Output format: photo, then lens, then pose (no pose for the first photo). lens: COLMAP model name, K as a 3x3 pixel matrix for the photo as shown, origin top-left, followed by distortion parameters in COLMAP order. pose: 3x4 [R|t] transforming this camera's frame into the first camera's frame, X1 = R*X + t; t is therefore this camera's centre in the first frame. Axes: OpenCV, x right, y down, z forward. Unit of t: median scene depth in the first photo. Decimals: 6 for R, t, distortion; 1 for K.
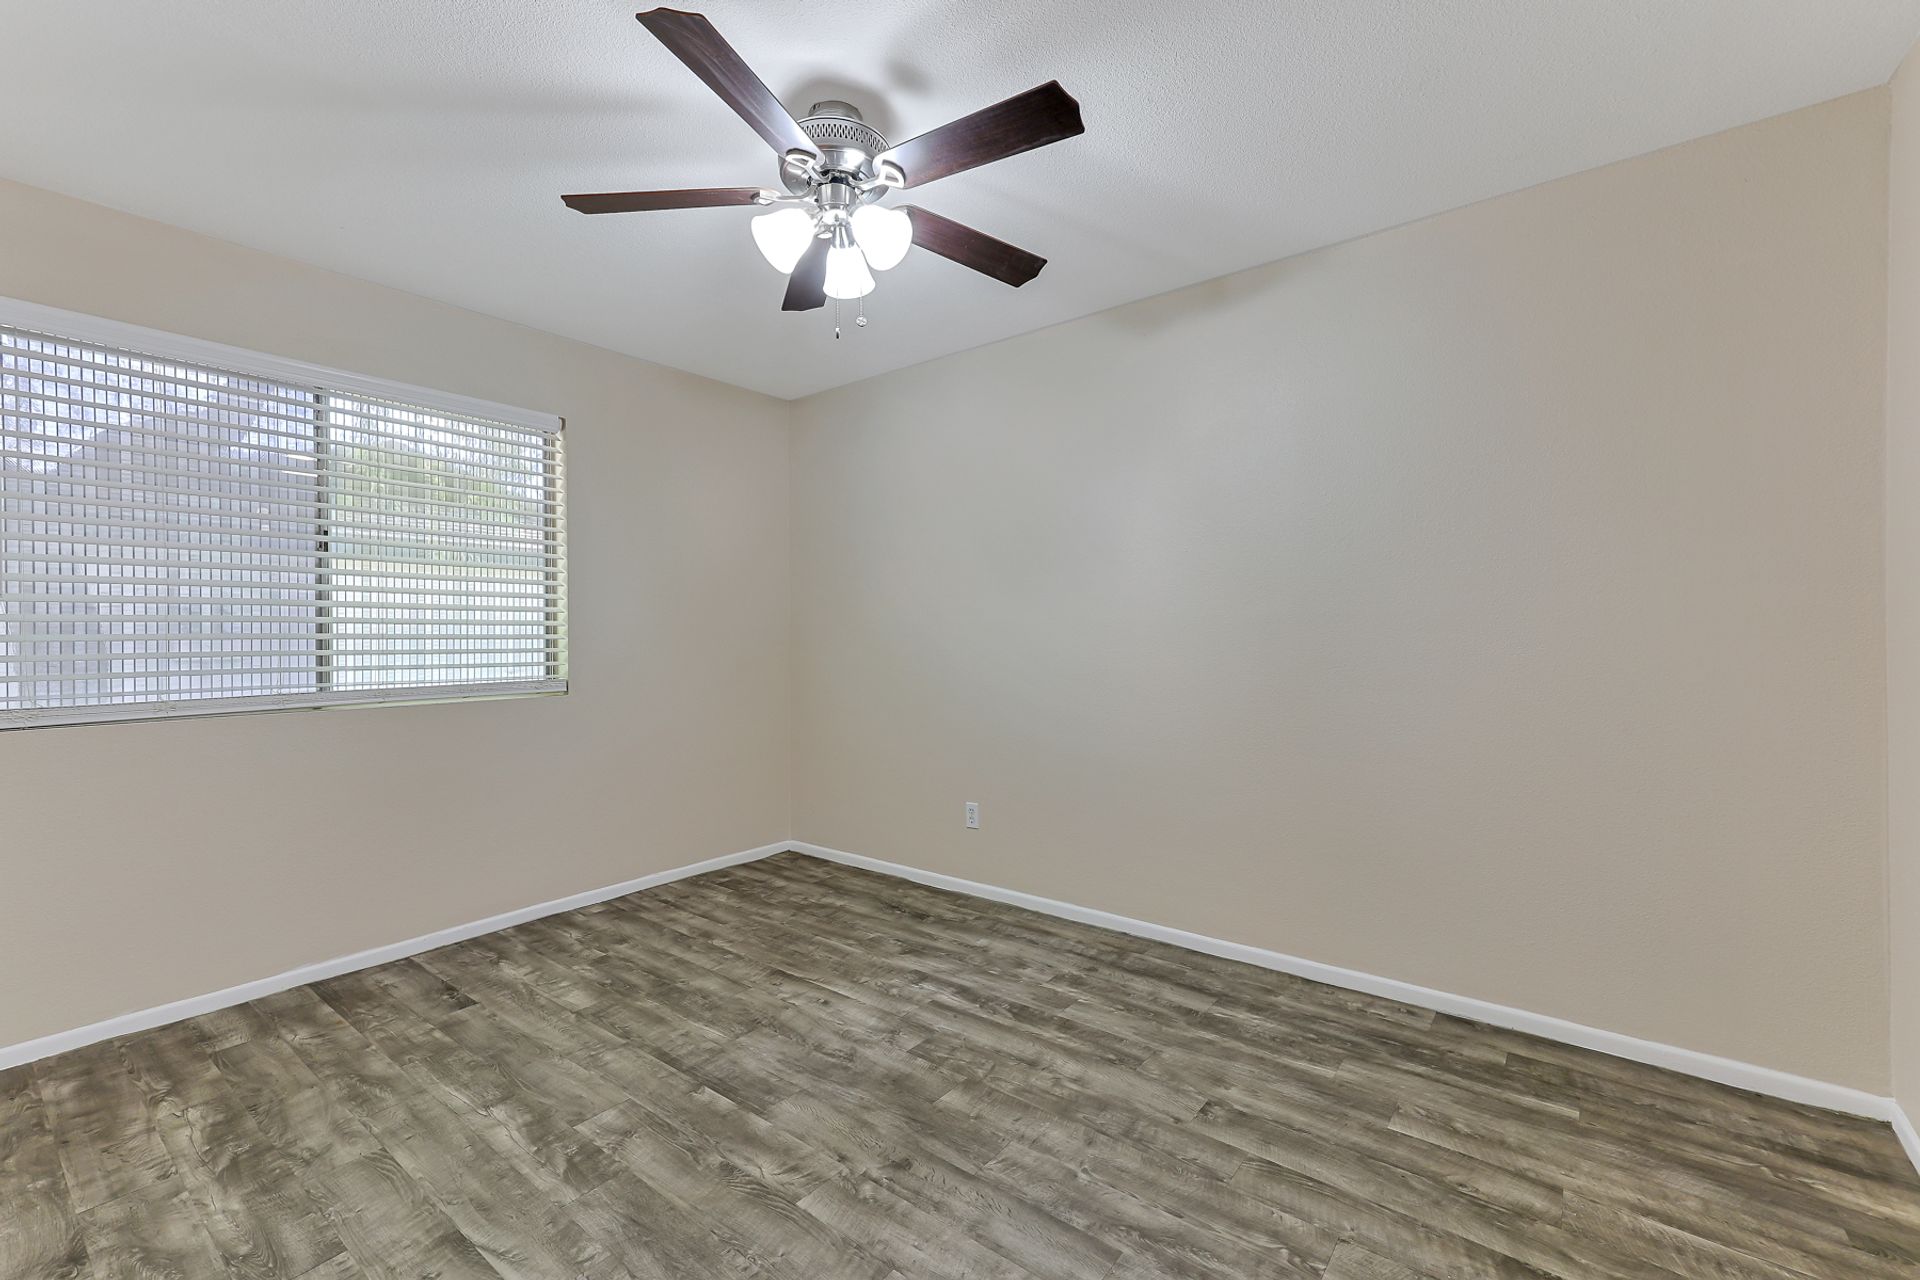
lens RADIAL K [[833.6, 0, 955.0], [0, 833.6, 630.6], [0, 0, 1]] dist [0.018728, 0.000910]
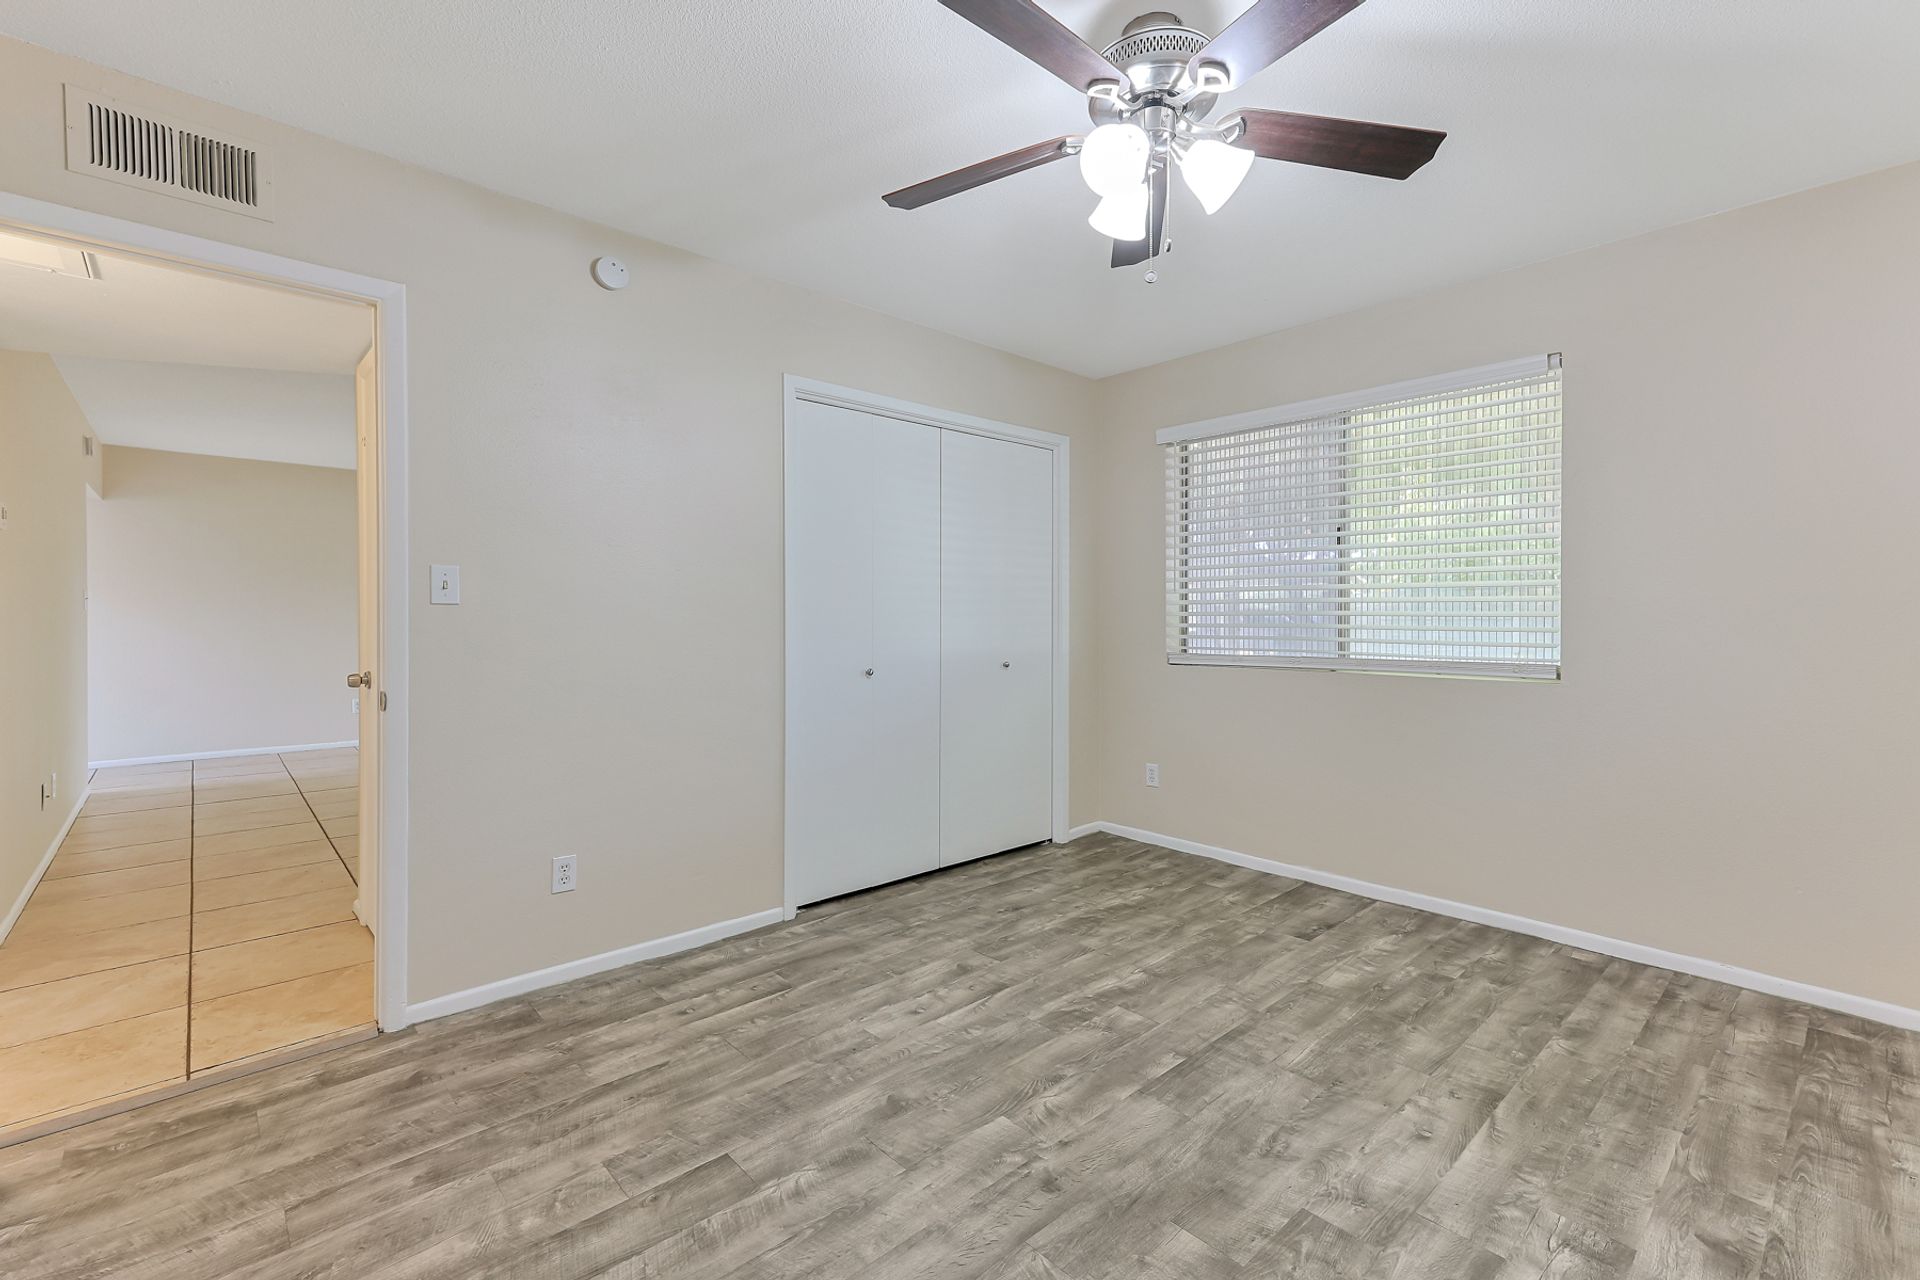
lens RADIAL K [[806.9, 0, 962.5], [0, 806.9, 617.6], [0, 0, 1]] dist [0.014811, 0.000593]
pose [[-0.164663, 0.008365, -0.986314, 0.661046], [0.006625, 0.999951, 0.007375, 0.000569], [0.986328, -0.005320, -0.164711, 0.836302]]
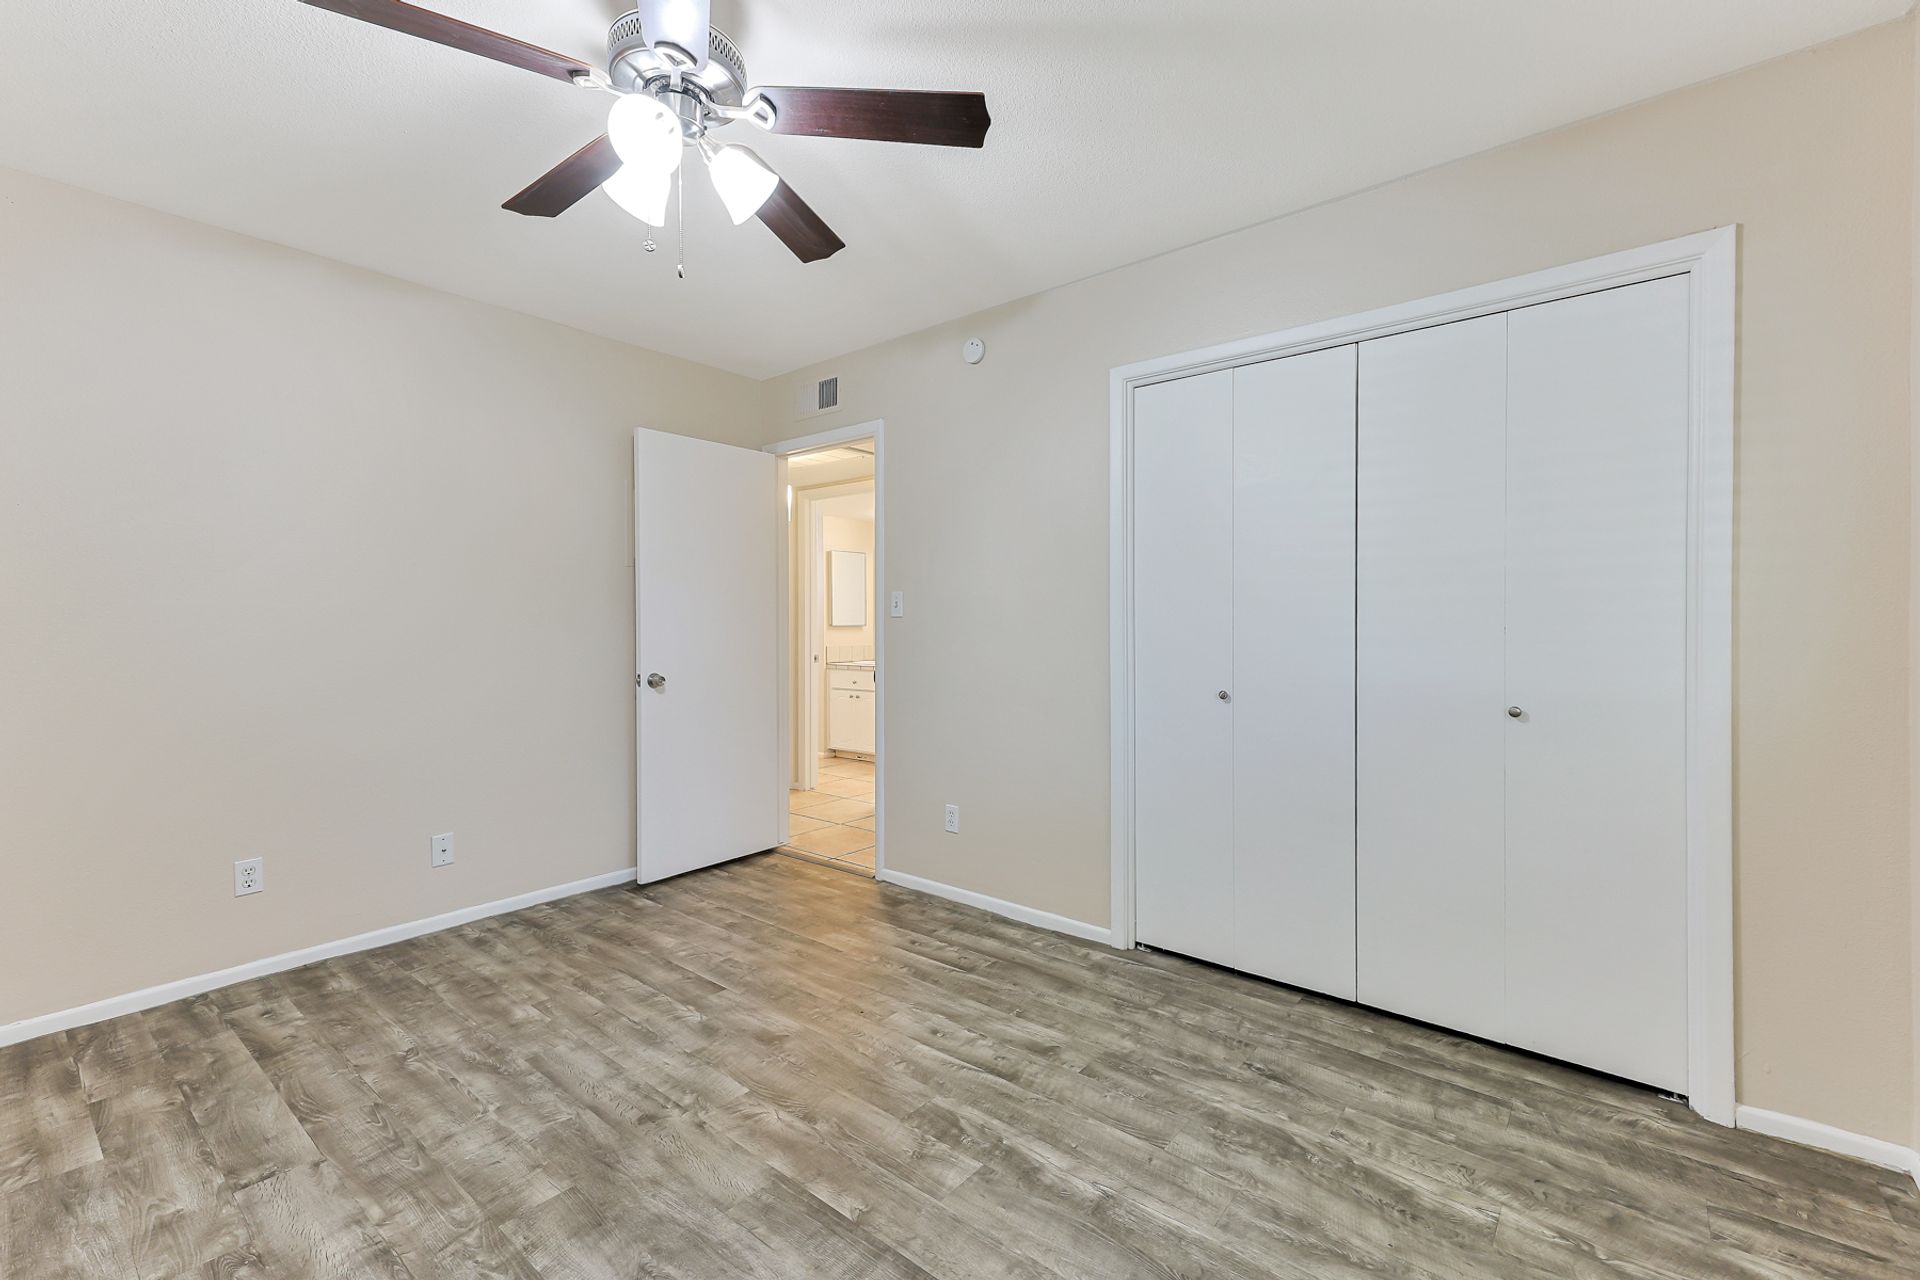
lens RADIAL K [[833.6, 0, 955.0], [0, 833.6, 630.6], [0, 0, 1]] dist [0.018728, 0.000910]
pose [[-0.999792, 0.005684, 0.019590, -0.380756], [0.005727, 0.999981, 0.002169, 0.009174], [-0.019577, 0.002281, -0.999806, 1.636008]]
